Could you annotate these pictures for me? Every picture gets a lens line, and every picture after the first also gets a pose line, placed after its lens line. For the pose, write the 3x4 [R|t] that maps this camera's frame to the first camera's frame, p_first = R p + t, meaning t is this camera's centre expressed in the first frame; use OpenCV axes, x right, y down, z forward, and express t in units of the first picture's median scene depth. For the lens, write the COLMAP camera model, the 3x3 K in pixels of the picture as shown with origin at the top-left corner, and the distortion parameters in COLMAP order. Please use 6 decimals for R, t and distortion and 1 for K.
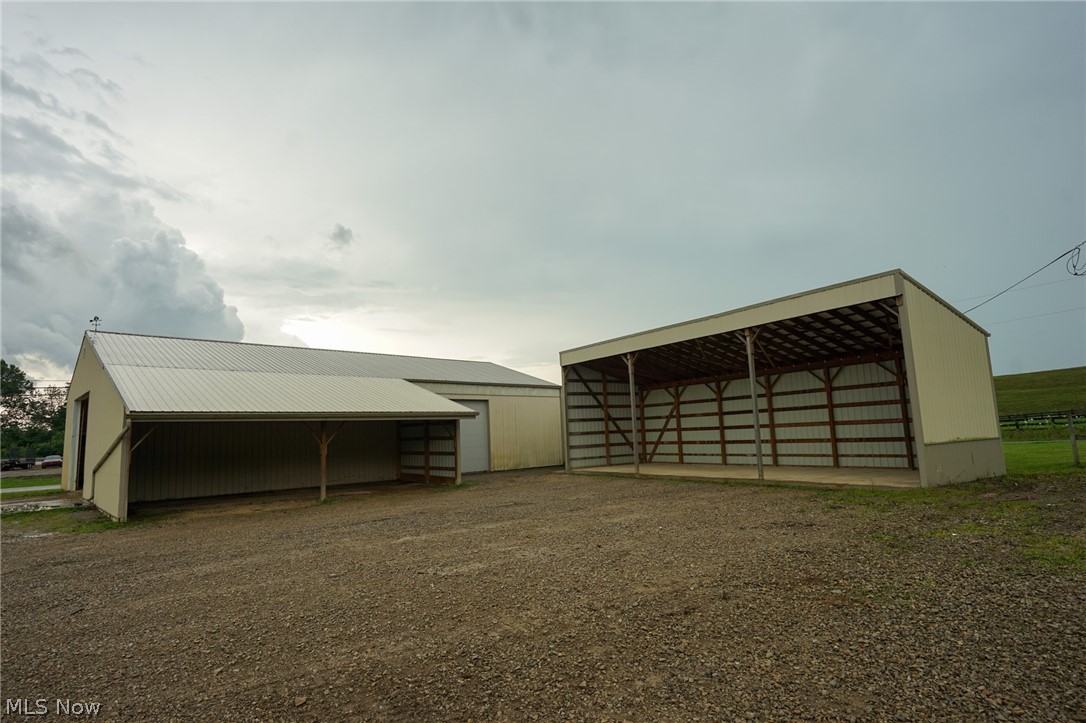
lens RADIAL K [[569.5, 0, 532.5], [0, 569.5, 363.4], [0, 0, 1]] dist [-0.029573, 0.001252]
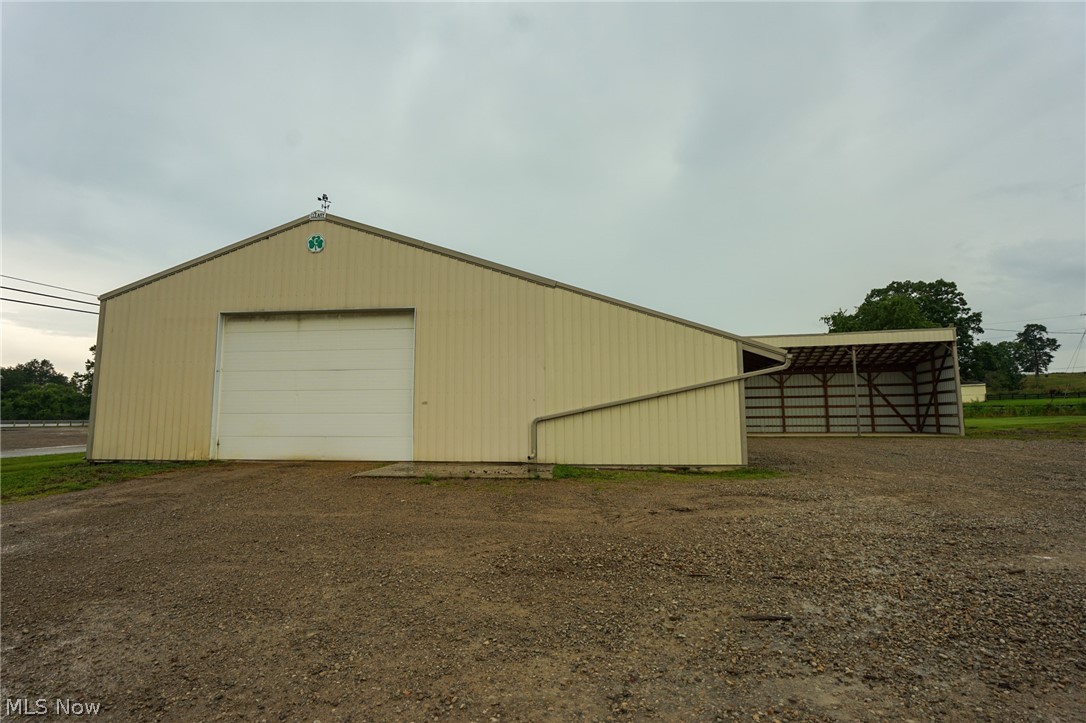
lens RADIAL K [[517.4, 0, 529.4], [0, 517.4, 362.1], [0, 0, 1]] dist [-0.060083, 0.027406]
pose [[0.751072, 0.107654, 0.651385, -0.952074], [-0.107969, 0.993362, -0.039681, 0.109694], [-0.651333, -0.040526, 0.757709, 0.367214]]
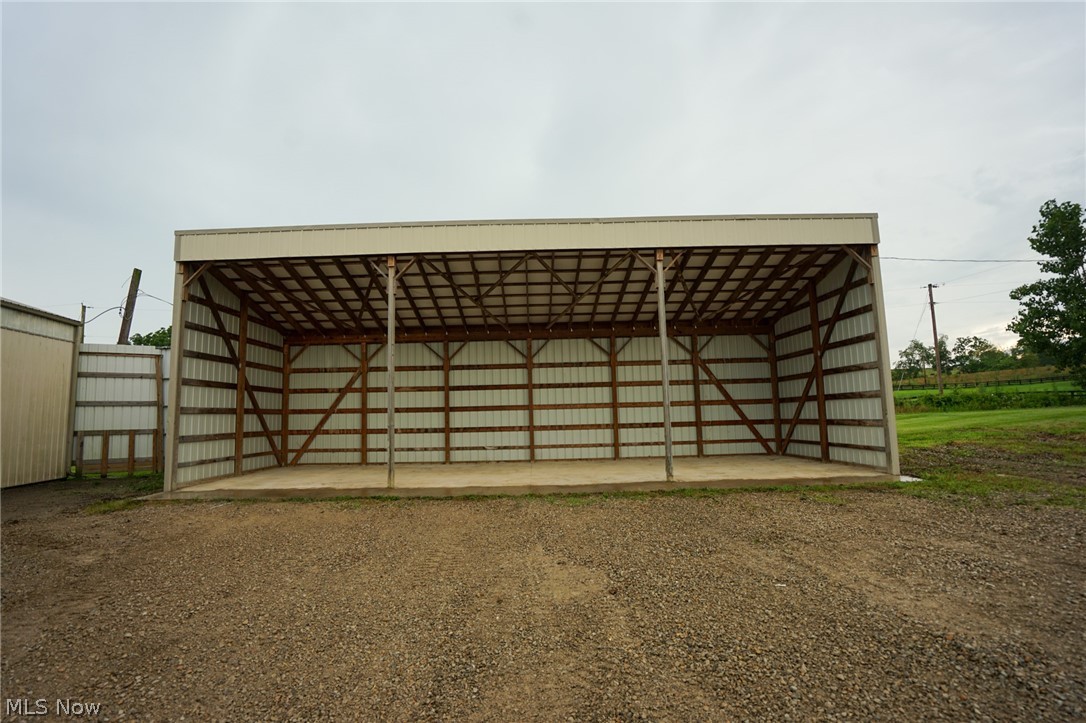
lens RADIAL K [[502.5, 0, 526.5], [0, 502.5, 360.5], [0, 0, 1]] dist [-0.059872, 0.024007]
pose [[0.544698, 0.117449, 0.830367, -0.123256], [-0.102289, 0.992056, -0.073220, 0.090994], [-0.832371, -0.045054, 0.552385, 0.597192]]
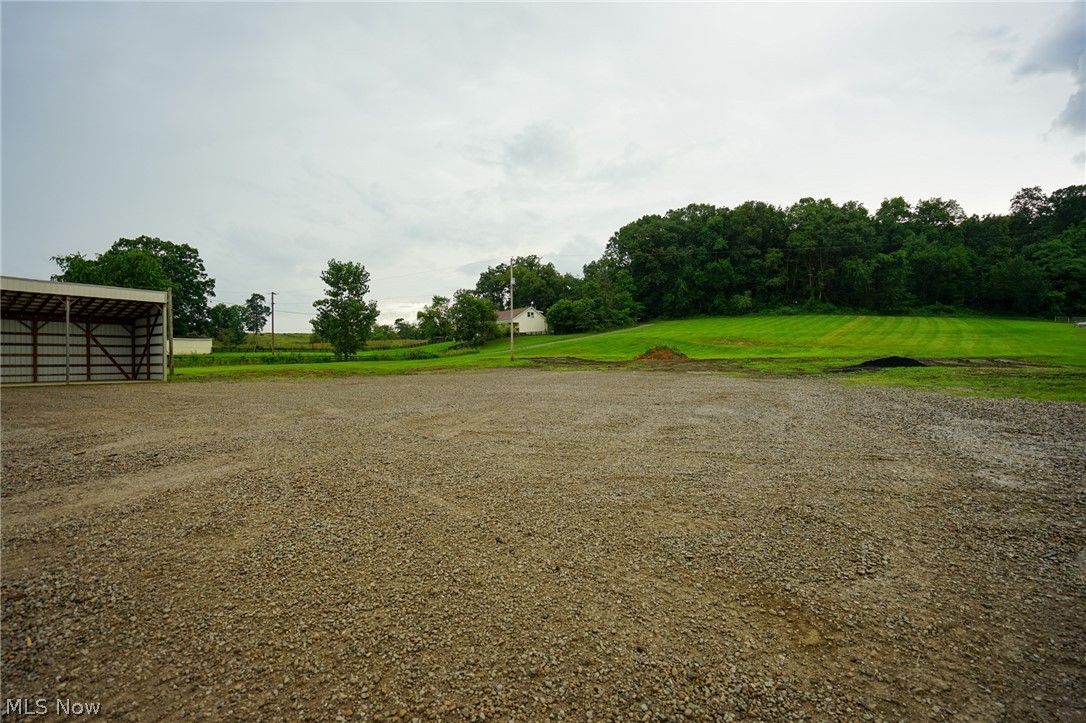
lens RADIAL K [[502.5, 0, 526.5], [0, 502.5, 360.5], [0, 0, 1]] dist [-0.059872, 0.024007]
pose [[-0.420861, 0.046567, 0.905929, -1.098700], [-0.087366, 0.991958, -0.091576, 0.105136], [-0.902908, -0.117688, -0.413408, 0.257104]]
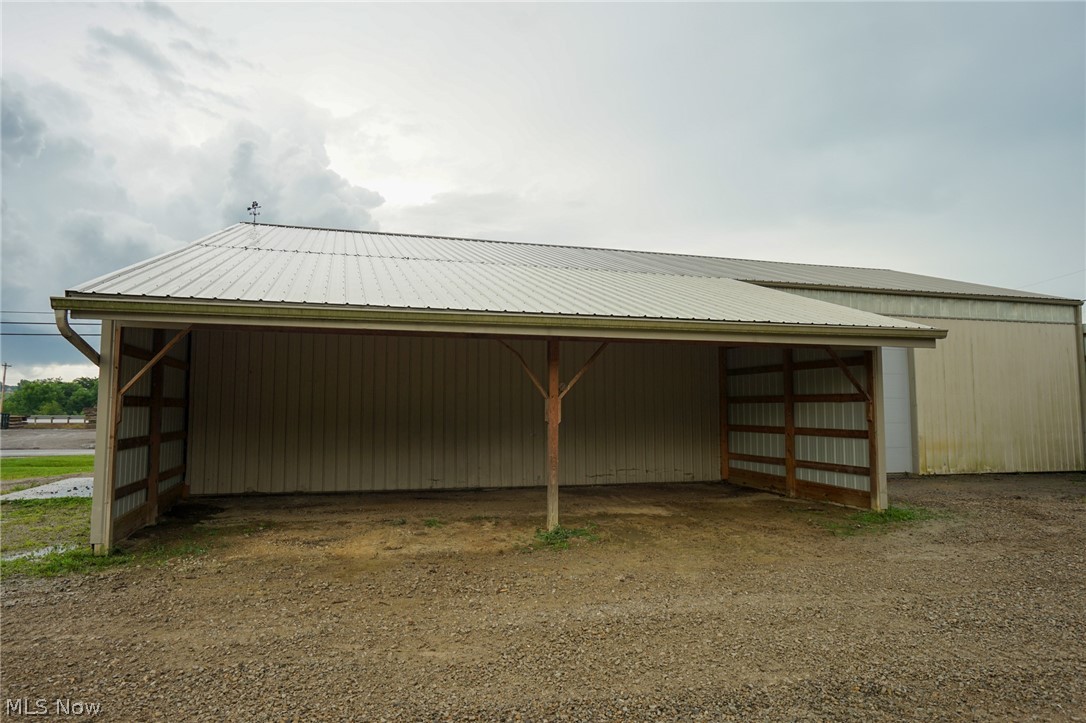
lens RADIAL K [[675.4, 0, 535.3], [0, 675.4, 364.2], [0, 0, 1]] dist [-0.002980, 0.025648]
pose [[0.885601, 0.004927, -0.464420, -0.114970], [0.024041, 0.998117, 0.056432, 0.069537], [0.463824, -0.061141, 0.883815, 0.430254]]
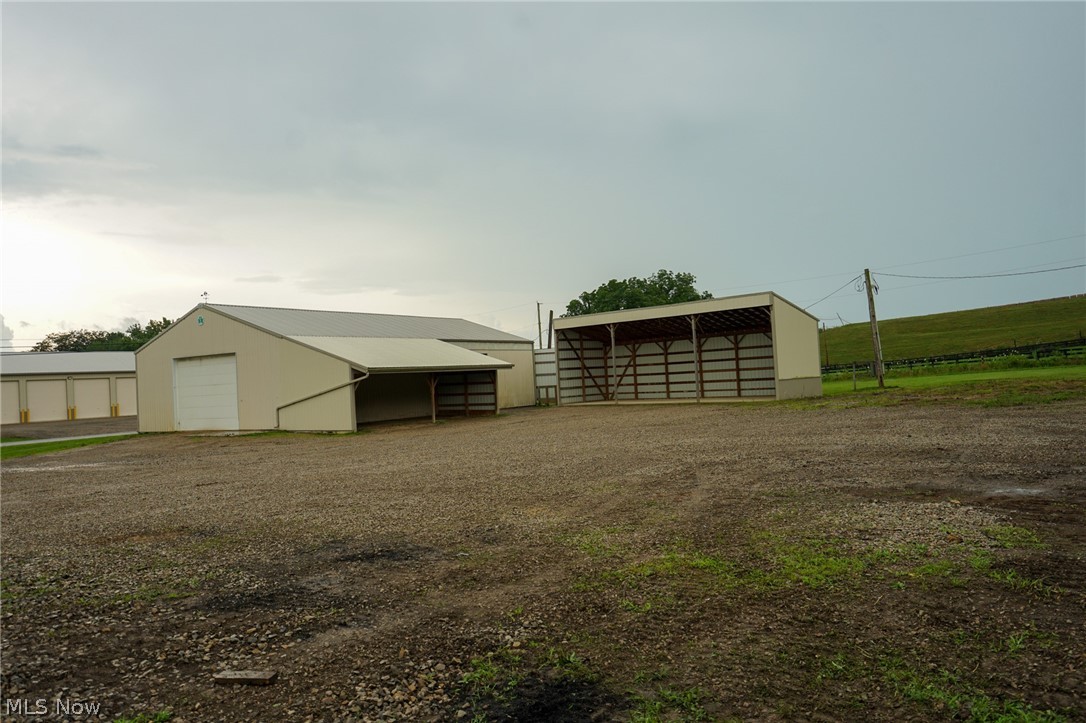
lens RADIAL K [[770.2, 0, 534.7], [0, 770.2, 361.4], [0, 0, 1]] dist [0.005957, 0.008341]
pose [[0.974785, -0.008701, 0.222975, -0.438158], [-0.011800, 0.995832, 0.090444, -0.091821], [-0.222832, -0.090795, 0.970619, -0.839537]]
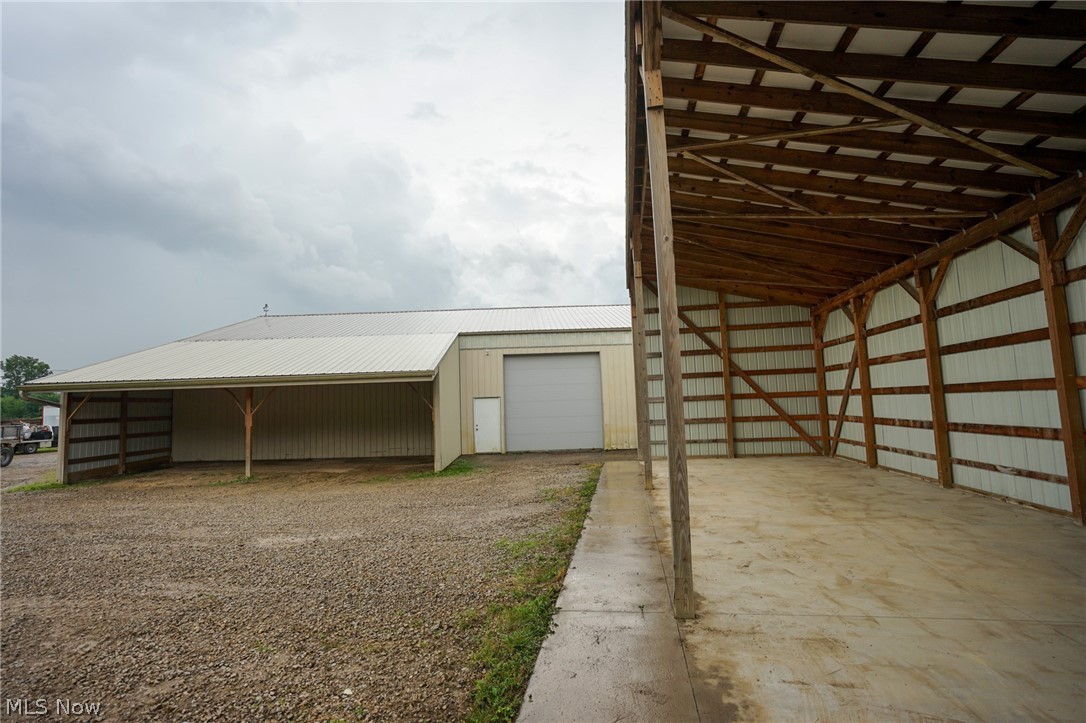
lens RADIAL K [[502.5, 0, 526.5], [0, 502.5, 360.5], [0, 0, 1]] dist [-0.059872, 0.024007]
pose [[0.724547, -0.048513, -0.687516, 0.364113], [0.091911, 0.995411, 0.026622, 0.061349], [0.683070, -0.082480, 0.725681, 0.581750]]
